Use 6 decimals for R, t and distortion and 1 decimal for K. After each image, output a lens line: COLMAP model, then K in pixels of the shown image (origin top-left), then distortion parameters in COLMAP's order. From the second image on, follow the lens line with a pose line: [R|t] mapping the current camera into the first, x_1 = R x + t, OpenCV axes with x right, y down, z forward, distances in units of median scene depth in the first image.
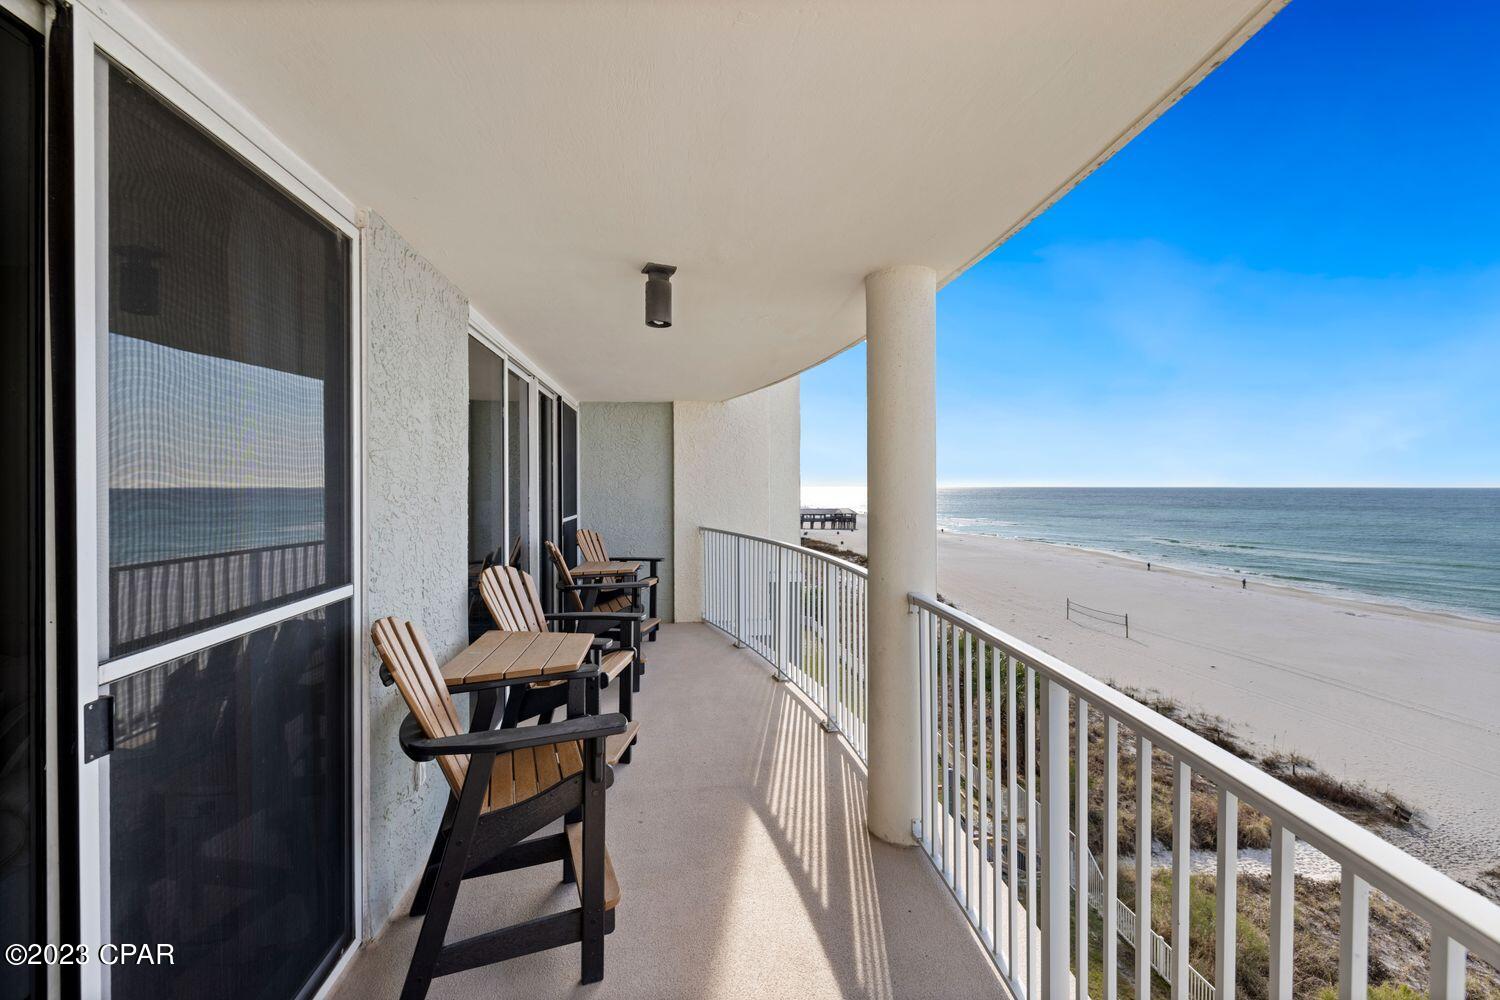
lens RADIAL K [[631.2, 0, 749.1], [0, 631.2, 490.3], [0, 0, 1]] dist [0.002368, 0.000090]
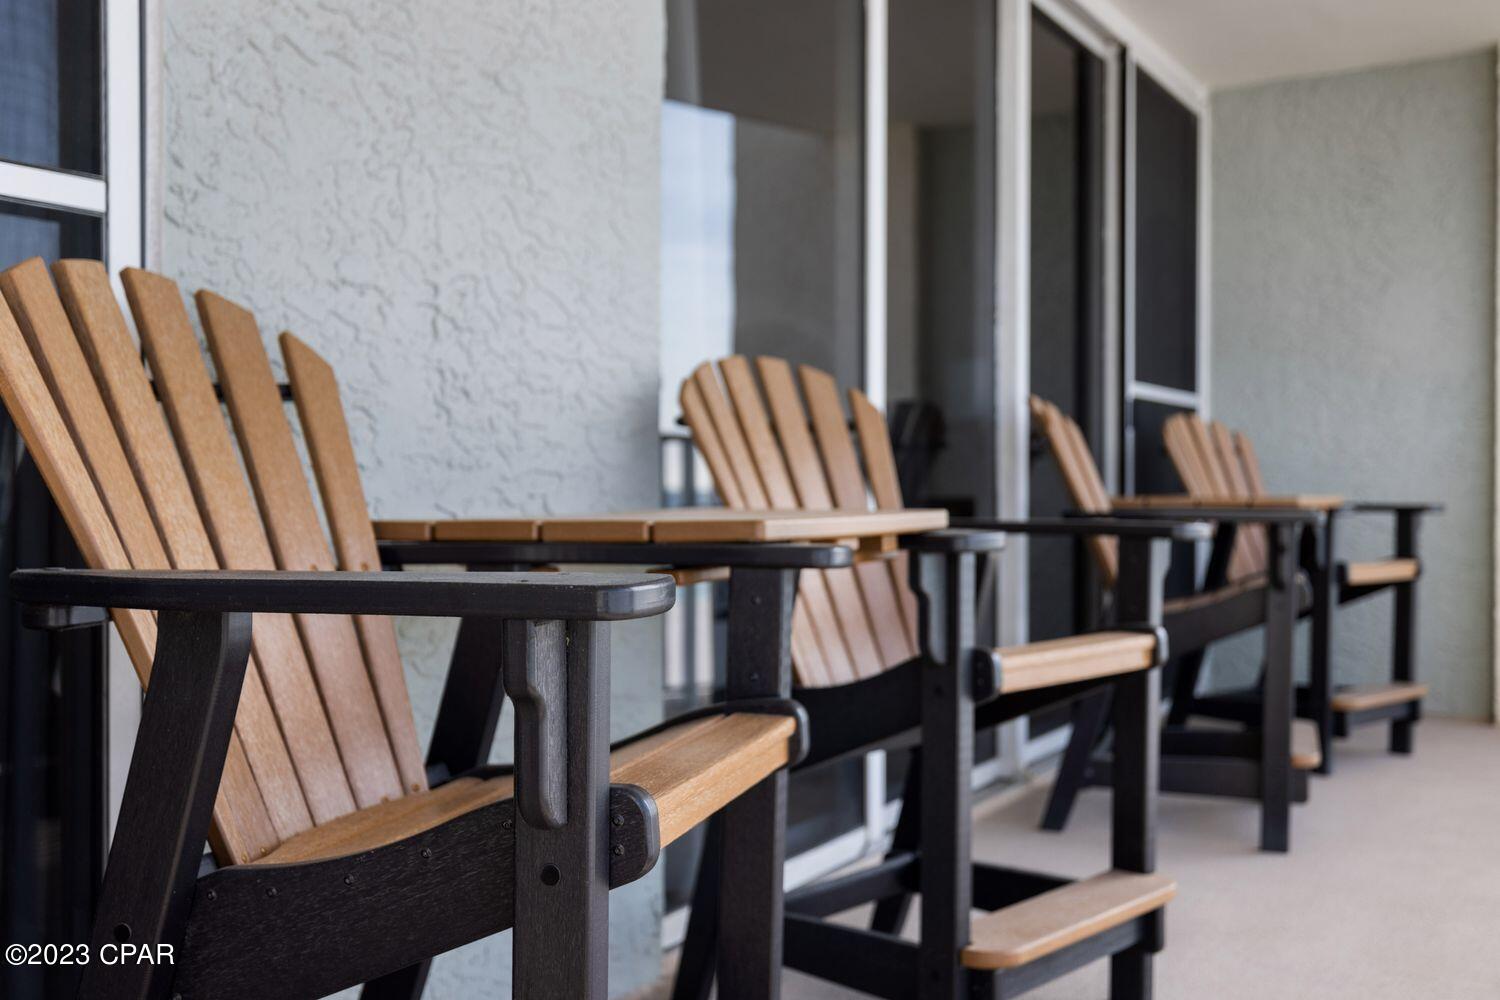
lens RADIAL K [[1498.7, 0, 750.0], [0, 1498.7, 500.0], [0, 0, 1]] dist [0.001474, 0.000230]
pose [[0.795283, 0.002049, -0.606235, 0.049980], [0.001995, 0.999980, 0.005996, 0.102383], [0.606235, -0.005978, 0.795263, 0.178929]]
